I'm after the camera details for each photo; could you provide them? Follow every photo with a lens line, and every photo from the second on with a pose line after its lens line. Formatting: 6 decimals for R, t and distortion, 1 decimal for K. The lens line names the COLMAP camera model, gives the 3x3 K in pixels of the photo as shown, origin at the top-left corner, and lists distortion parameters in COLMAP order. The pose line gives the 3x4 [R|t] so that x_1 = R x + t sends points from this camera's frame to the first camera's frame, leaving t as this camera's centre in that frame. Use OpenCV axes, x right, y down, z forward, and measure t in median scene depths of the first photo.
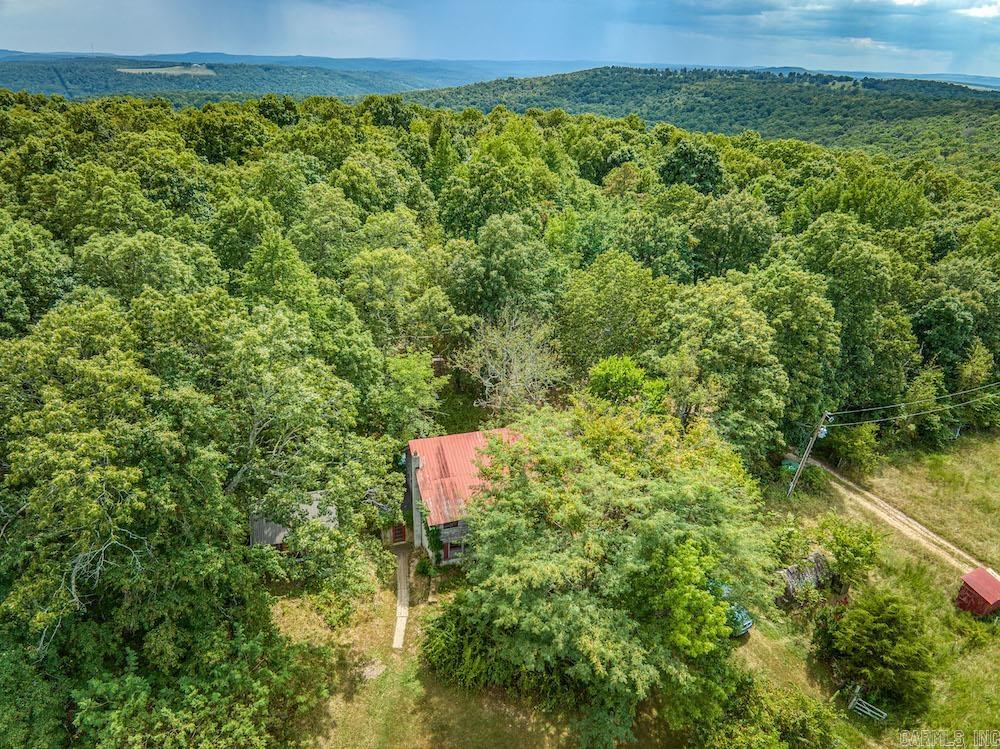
lens RADIAL K [[679.6, 0, 500.0], [0, 679.6, 374.5], [0, 0, 1]] dist [-0.004286, -0.028067]
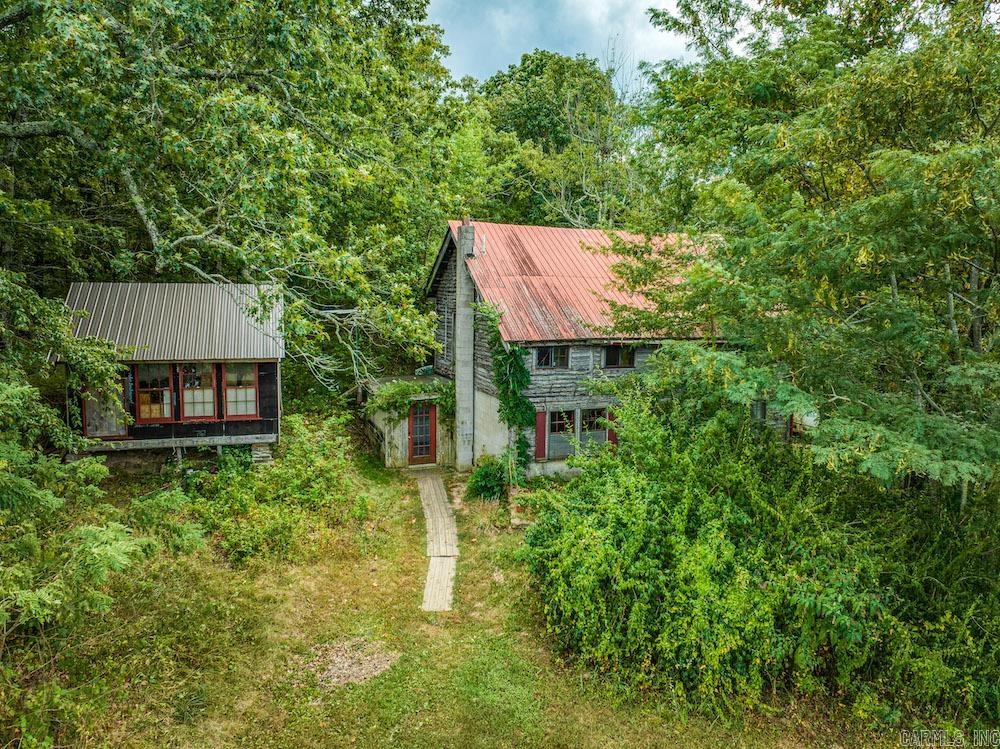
lens RADIAL K [[679.6, 0, 500.0], [0, 679.6, 374.5], [0, 0, 1]] dist [-0.004286, -0.028067]
pose [[0.999506, -0.023175, 0.021233, -0.115839], [0.028609, 0.950547, -0.309260, 0.364477], [-0.013016, 0.309715, 0.950740, 0.611336]]
